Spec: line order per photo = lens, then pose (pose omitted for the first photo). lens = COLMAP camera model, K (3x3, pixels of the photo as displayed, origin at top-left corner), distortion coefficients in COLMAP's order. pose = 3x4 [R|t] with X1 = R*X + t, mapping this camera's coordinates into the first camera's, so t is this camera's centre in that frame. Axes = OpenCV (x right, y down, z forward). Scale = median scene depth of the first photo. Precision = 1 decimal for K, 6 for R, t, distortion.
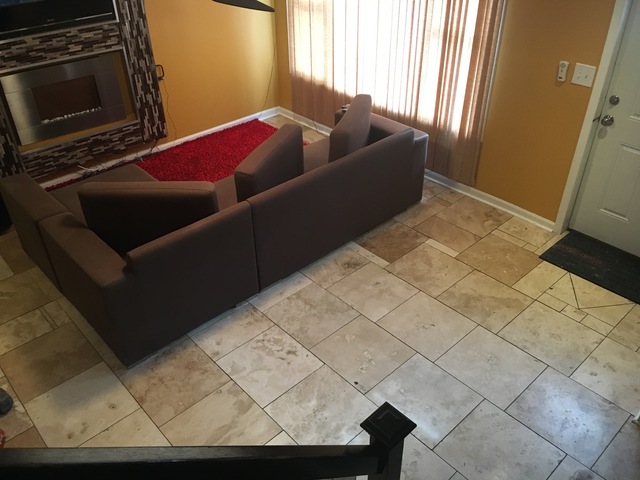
lens RADIAL K [[547.0, 0, 320.0], [0, 547.0, 240.0], [0, 0, 1]] dist [0.076766, -0.109052]
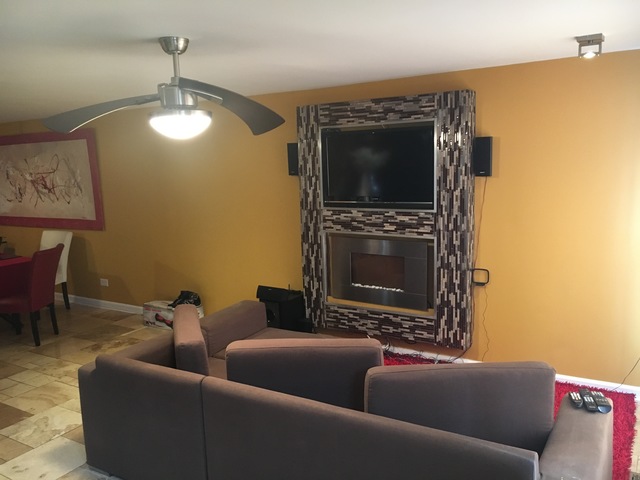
lens RADIAL K [[547.0, 0, 320.0], [0, 547.0, 240.0], [0, 0, 1]] dist [0.076766, -0.109052]
pose [[0.276200, 0.145479, -0.950026, 0.467728], [-0.521319, 0.853106, -0.020925, -0.222096], [0.807428, 0.501046, 0.311469, 0.551129]]
